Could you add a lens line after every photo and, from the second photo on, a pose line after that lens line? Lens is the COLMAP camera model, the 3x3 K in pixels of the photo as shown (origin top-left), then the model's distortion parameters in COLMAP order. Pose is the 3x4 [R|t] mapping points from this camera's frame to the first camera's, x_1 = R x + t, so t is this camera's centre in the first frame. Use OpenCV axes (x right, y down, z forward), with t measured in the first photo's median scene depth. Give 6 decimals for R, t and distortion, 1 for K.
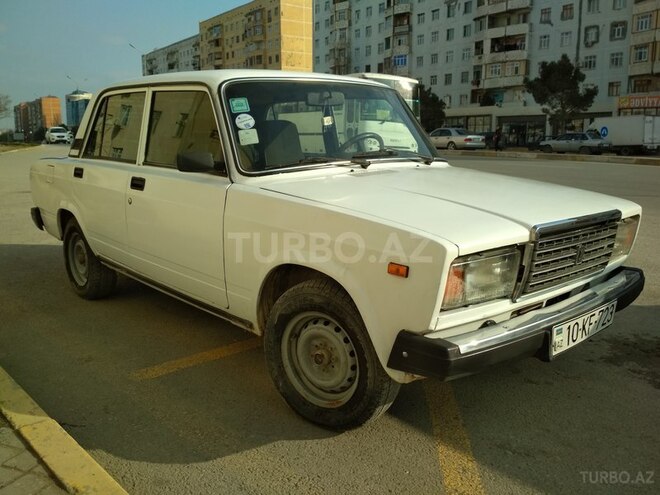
lens RADIAL K [[647.6, 0, 330.0], [0, 647.6, 247.5], [0, 0, 1]] dist [0.007617, -0.018265]
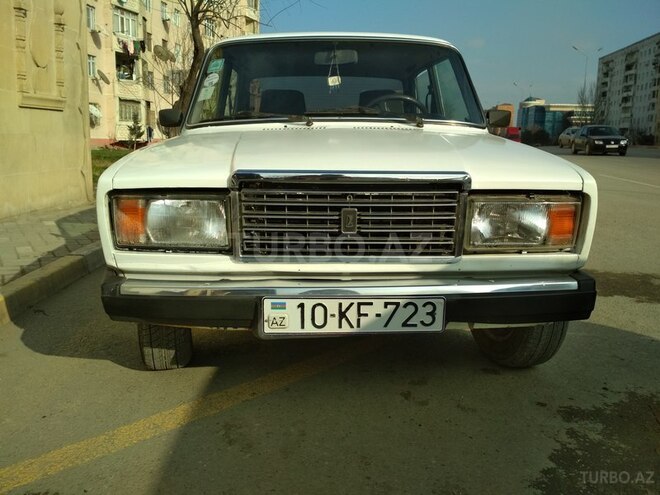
lens RADIAL K [[647.6, 0, 330.0], [0, 647.6, 247.5], [0, 0, 1]] dist [0.007617, -0.018265]
pose [[0.721767, 0.120444, -0.681576, 0.734122], [-0.134868, 0.990341, 0.032186, 0.017924], [0.678869, 0.068692, 0.731039, 0.349119]]
